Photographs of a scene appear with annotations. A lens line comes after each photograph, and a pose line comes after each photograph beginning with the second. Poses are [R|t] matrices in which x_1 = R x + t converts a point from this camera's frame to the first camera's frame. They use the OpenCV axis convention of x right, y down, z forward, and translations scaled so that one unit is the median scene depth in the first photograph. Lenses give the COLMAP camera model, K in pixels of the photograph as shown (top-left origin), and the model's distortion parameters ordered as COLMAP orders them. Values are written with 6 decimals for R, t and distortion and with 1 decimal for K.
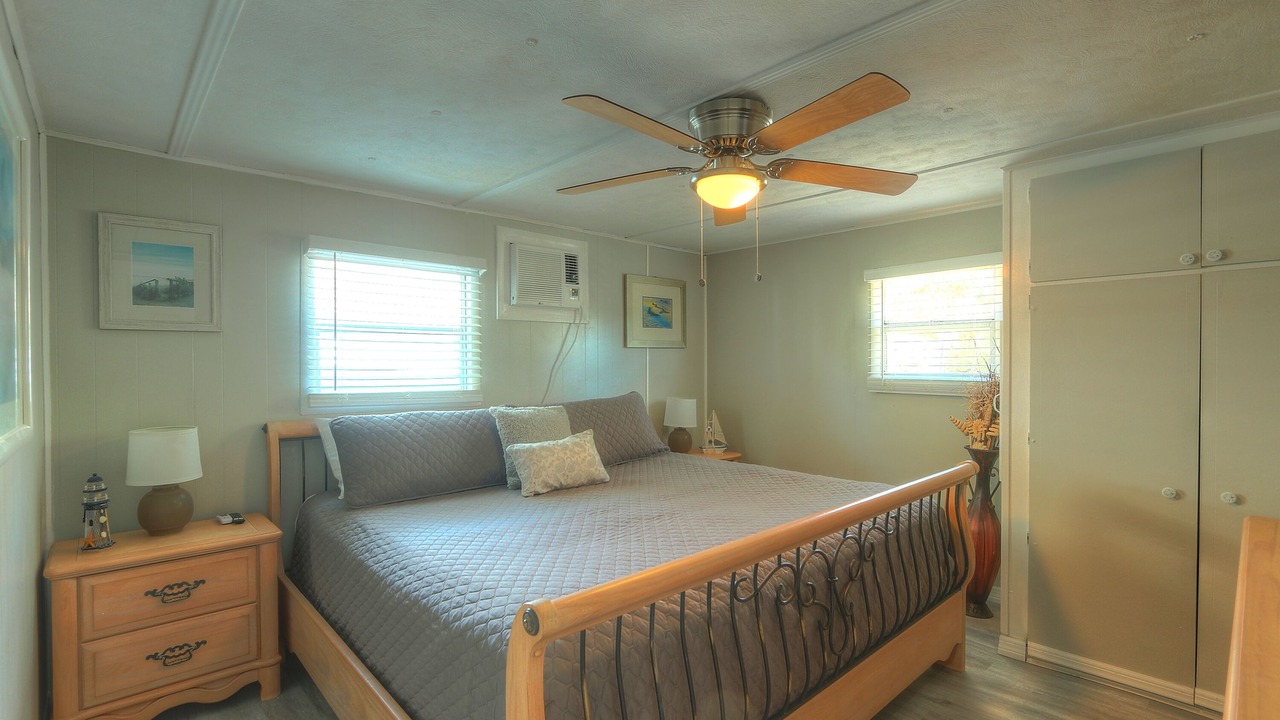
lens RADIAL K [[592.6, 0, 642.6], [0, 592.6, 367.8], [0, 0, 1]] dist [0.031655, 0.000772]
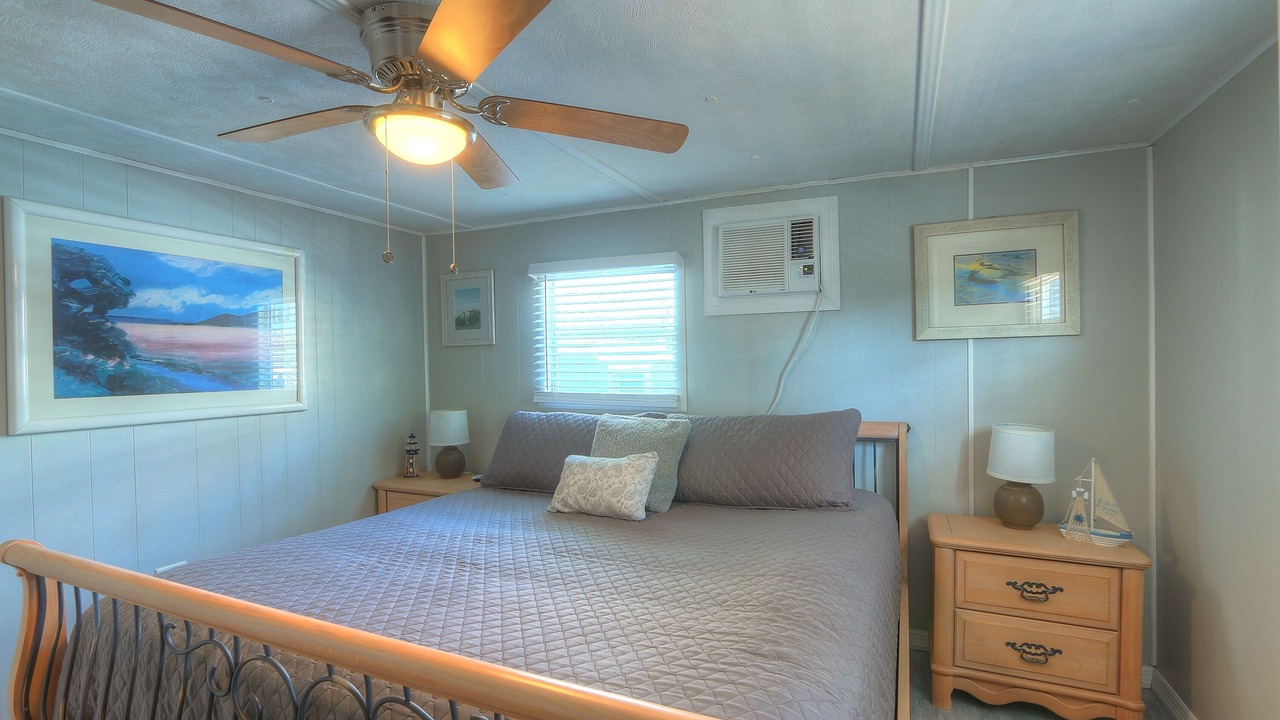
lens RADIAL K [[634.6, 0, 645.5], [0, 634.6, 348.9], [0, 0, 1]] dist [0.001690, 0.000093]
pose [[0.362480, -0.026390, -0.931618, 0.547815], [-0.006072, 0.999511, -0.030676, -0.004638], [0.931972, 0.016776, 0.362142, 0.542128]]
